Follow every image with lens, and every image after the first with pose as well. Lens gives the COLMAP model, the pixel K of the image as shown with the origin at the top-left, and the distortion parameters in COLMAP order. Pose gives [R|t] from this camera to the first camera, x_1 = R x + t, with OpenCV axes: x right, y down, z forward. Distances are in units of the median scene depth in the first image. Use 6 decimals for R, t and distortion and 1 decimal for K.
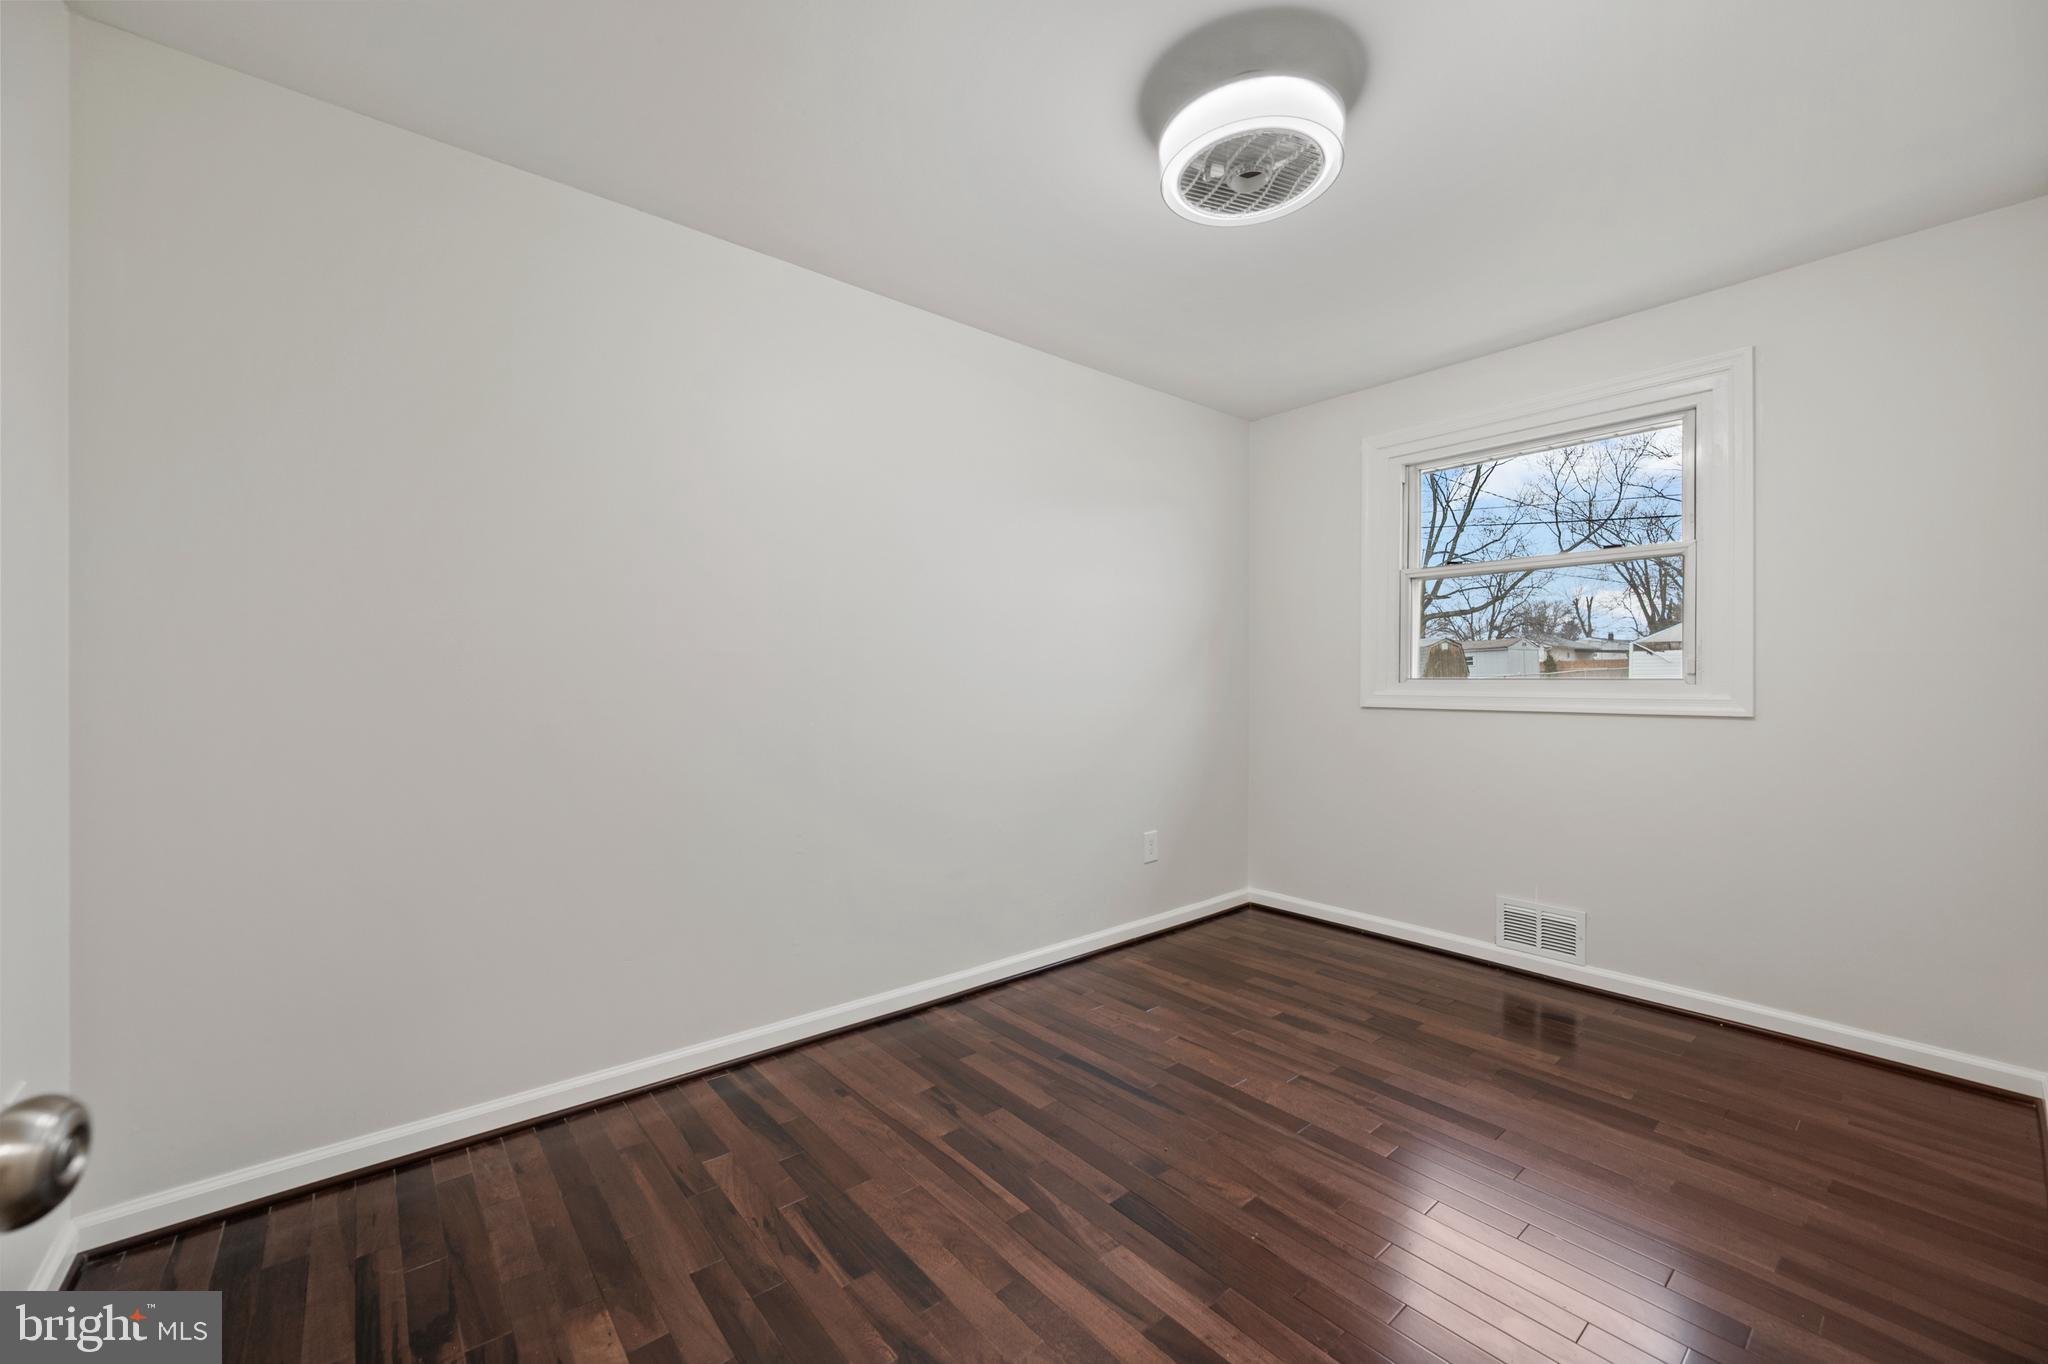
lens RADIAL K [[803.5, 0, 1024.0], [0, 803.5, 682.0], [0, 0, 1]] dist [-0.000589, -0.000186]
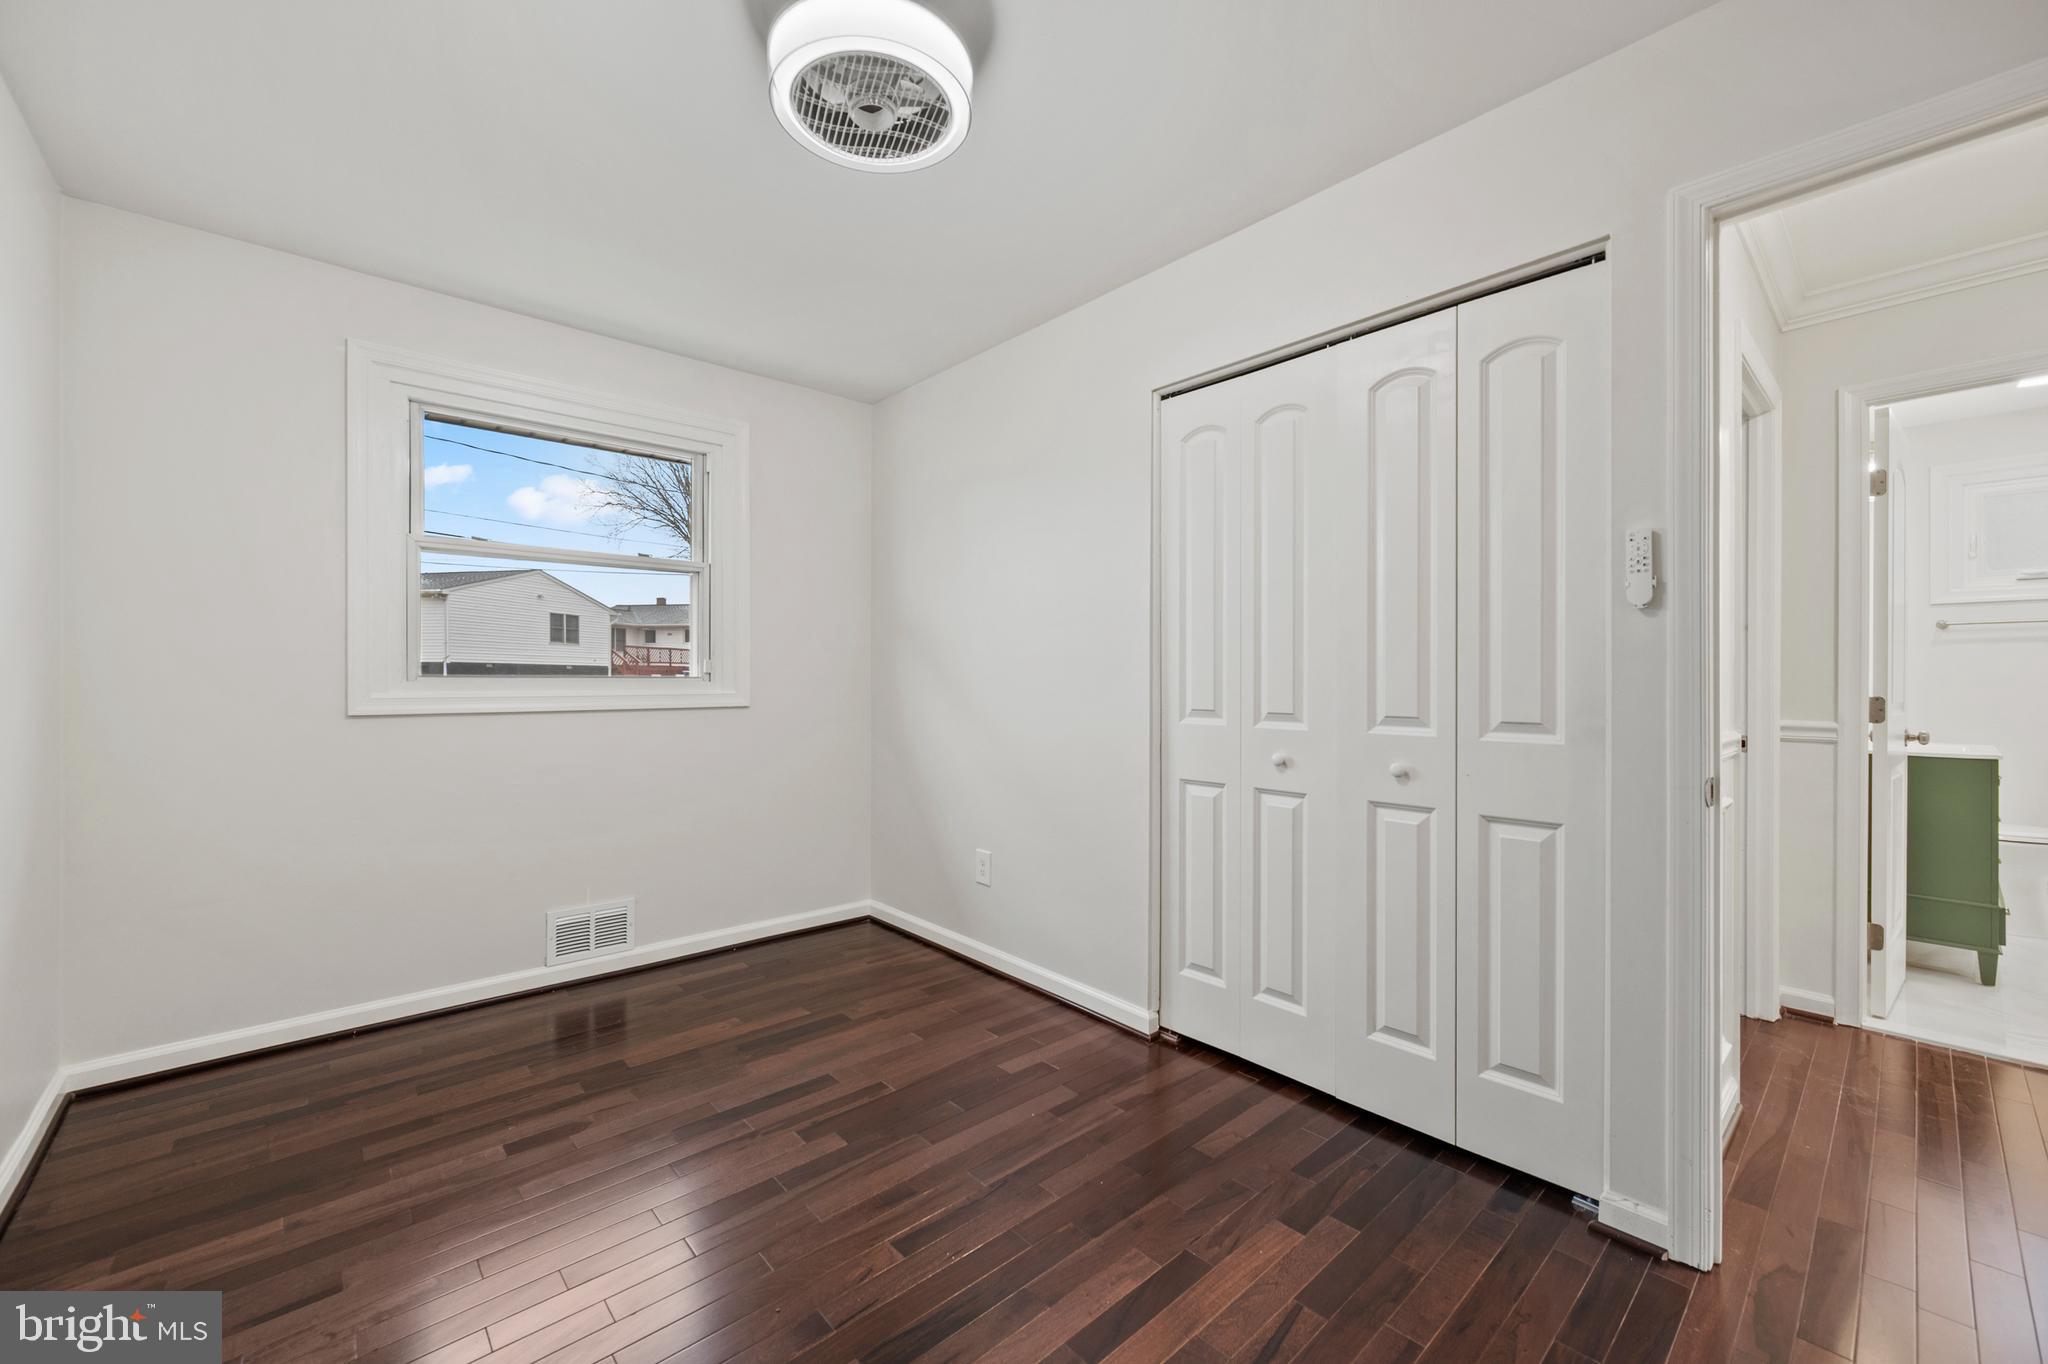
lens RADIAL K [[803.5, 0, 1024.0], [0, 803.5, 682.0], [0, 0, 1]] dist [-0.000589, -0.000186]
pose [[-0.032916, -0.002705, 0.999454, -0.406185], [0.002610, 0.999993, 0.002792, 0.001263], [-0.999455, 0.002701, -0.032909, 0.568395]]
